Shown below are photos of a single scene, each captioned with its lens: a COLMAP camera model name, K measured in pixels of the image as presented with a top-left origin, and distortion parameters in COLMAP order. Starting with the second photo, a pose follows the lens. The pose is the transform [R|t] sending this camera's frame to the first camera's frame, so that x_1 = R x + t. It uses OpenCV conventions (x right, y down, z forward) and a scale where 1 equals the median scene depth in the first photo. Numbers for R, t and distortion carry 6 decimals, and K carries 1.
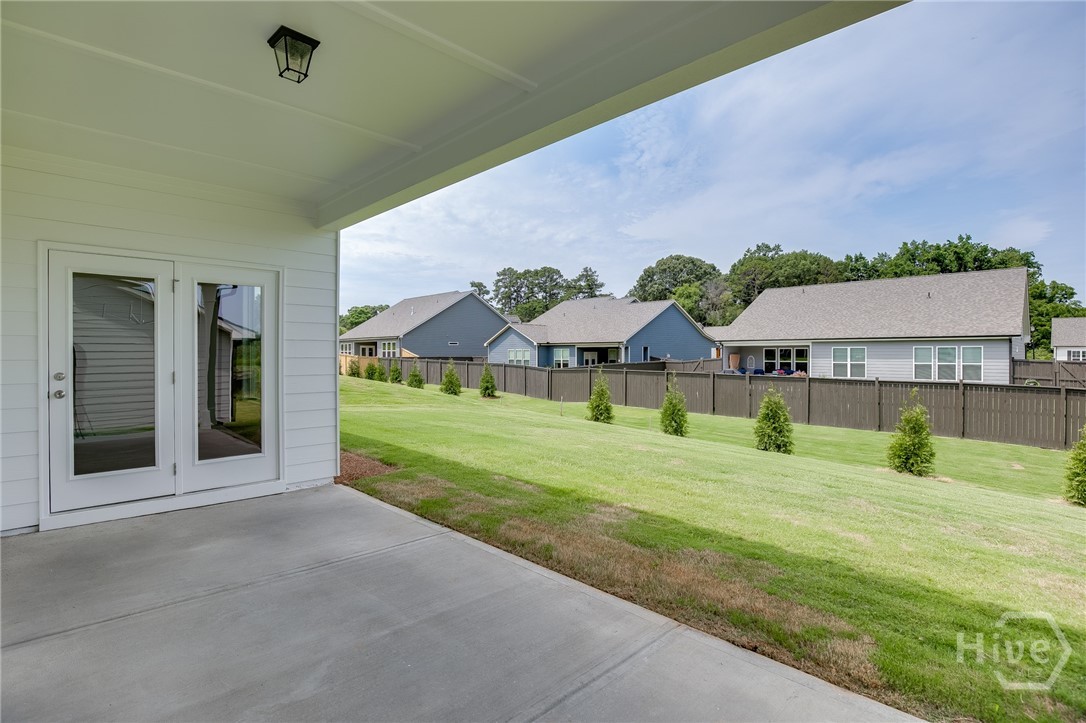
lens RADIAL K [[513.6, 0, 544.3], [0, 513.6, 353.3], [0, 0, 1]] dist [-0.024822, 0.000692]
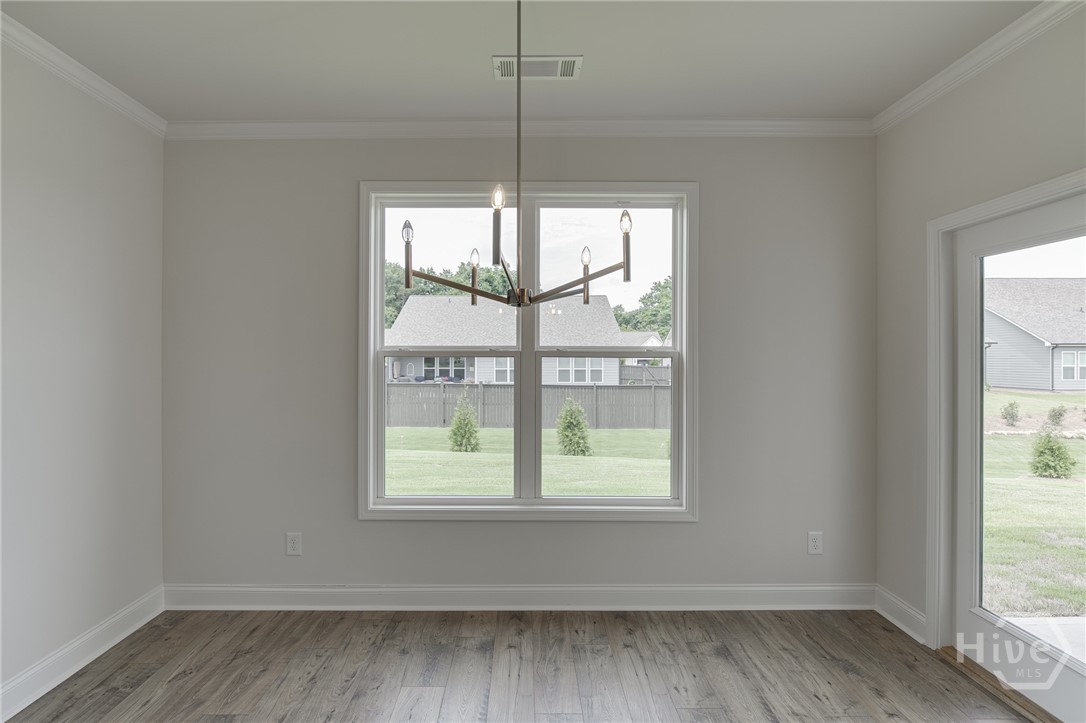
lens RADIAL K [[532.9, 0, 526.7], [0, 532.9, 357.2], [0, 0, 1]] dist [-0.002456, -0.000103]
pose [[0.699956, 0.000460, 0.714186, -0.117121], [0.000136, 1.000000, -0.000777, -0.003681], [-0.714186, 0.000642, 0.699955, 0.092799]]
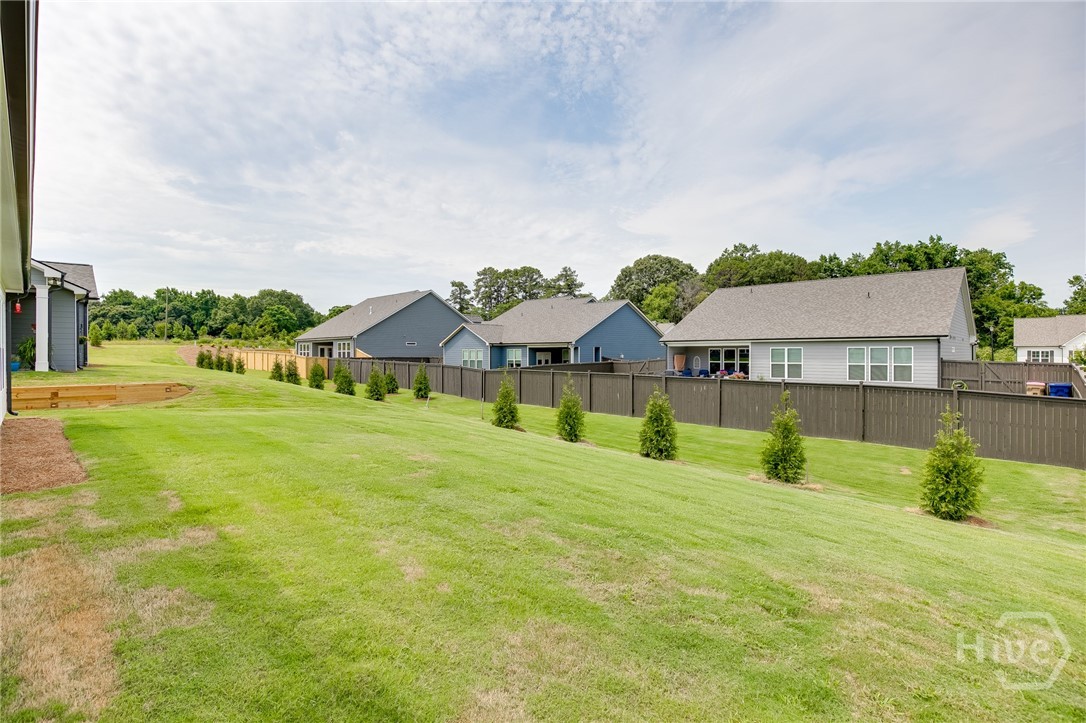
lens RADIAL K [[513.6, 0, 544.3], [0, 513.6, 353.3], [0, 0, 1]] dist [-0.024822, 0.000692]
pose [[0.999838, -0.000182, 0.017973, 0.064582], [0.000177, 1.000000, 0.000279, -0.000744], [-0.017973, -0.000276, 0.999838, 0.010165]]
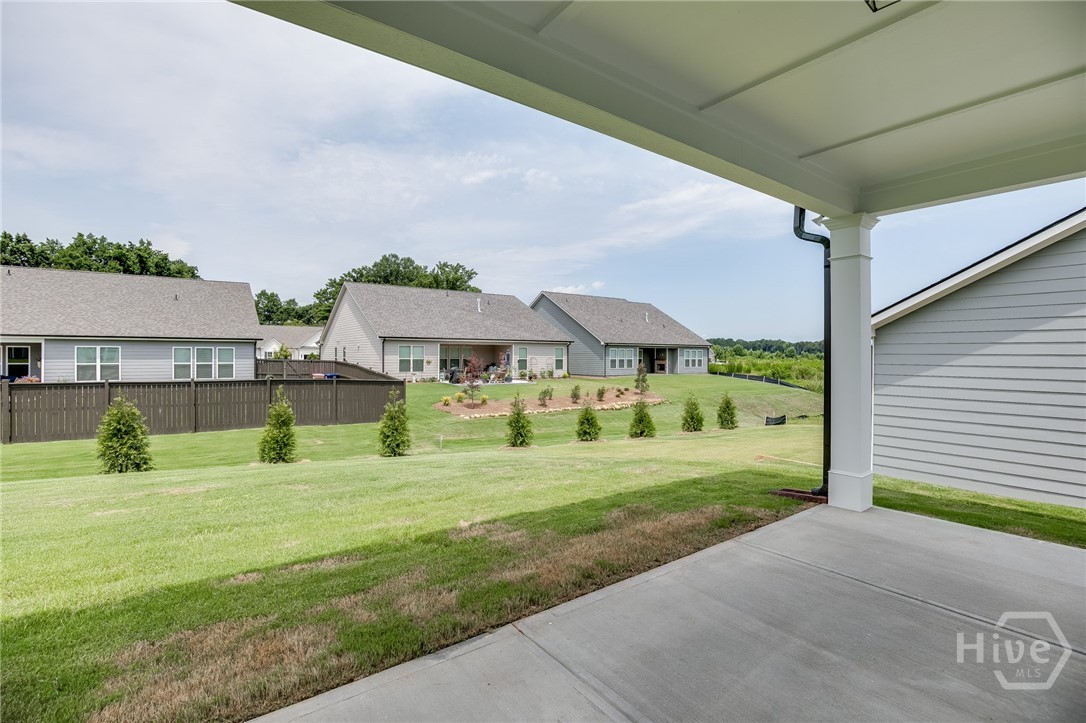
lens RADIAL K [[493.3, 0, 537.0], [0, 493.3, 353.6], [0, 0, 1]] dist [-0.020570, 0.000769]
pose [[0.159201, 0.002352, 0.987243, -0.063505], [-0.003752, 0.999991, -0.001777, -0.000568], [-0.987239, -0.003422, 0.159209, 0.067987]]
